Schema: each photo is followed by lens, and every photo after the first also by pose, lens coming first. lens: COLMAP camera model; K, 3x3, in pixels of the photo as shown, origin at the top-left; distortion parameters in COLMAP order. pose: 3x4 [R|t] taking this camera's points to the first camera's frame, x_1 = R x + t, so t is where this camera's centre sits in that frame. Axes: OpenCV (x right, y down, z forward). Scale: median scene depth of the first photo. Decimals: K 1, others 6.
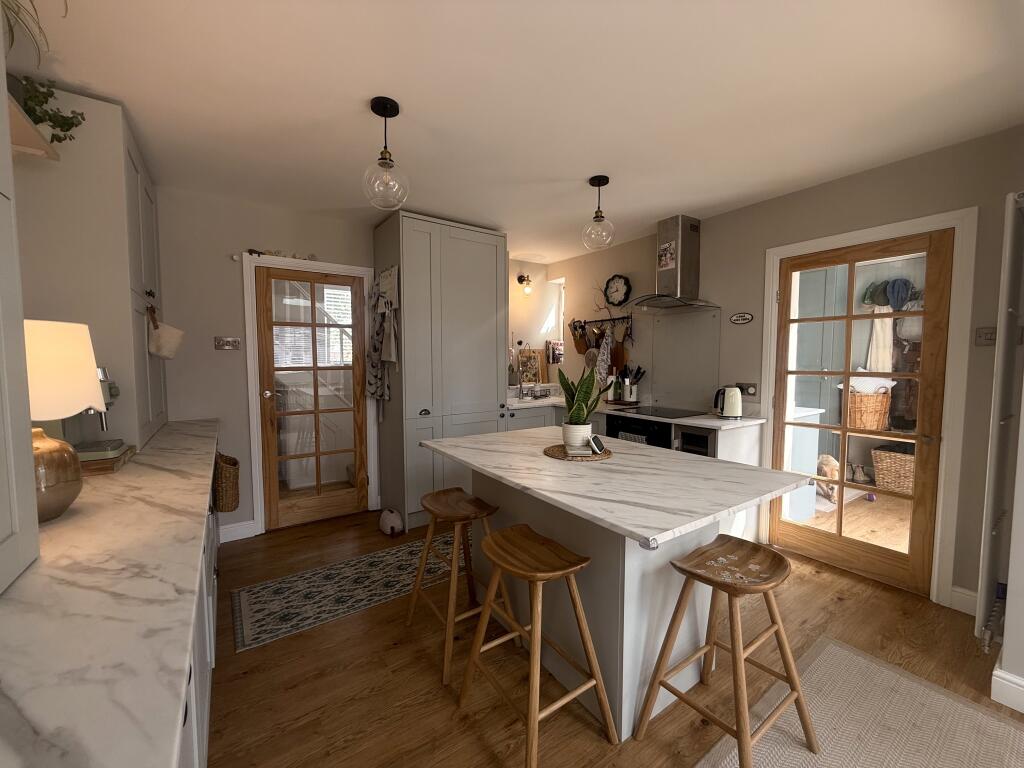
lens RADIAL K [[408.2, 0, 516.3], [0, 408.2, 385.4], [0, 0, 1]] dist [-0.002581, 0.000266]
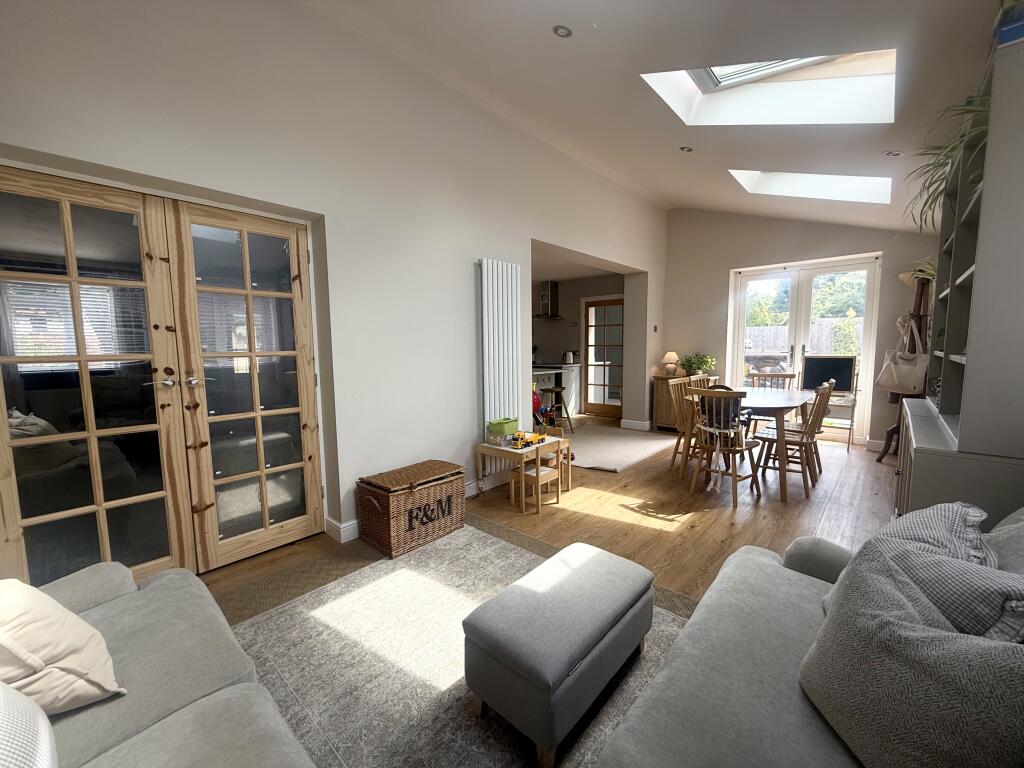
lens RADIAL K [[408.2, 0, 511.4], [0, 408.2, 383.0], [0, 0, 1]] dist [-0.002581, 0.000266]
pose [[0.976458, -0.025859, 0.214151, -0.457851], [0.018722, 0.999202, 0.035285, 0.125798], [-0.214893, -0.030445, 0.976163, -1.735453]]
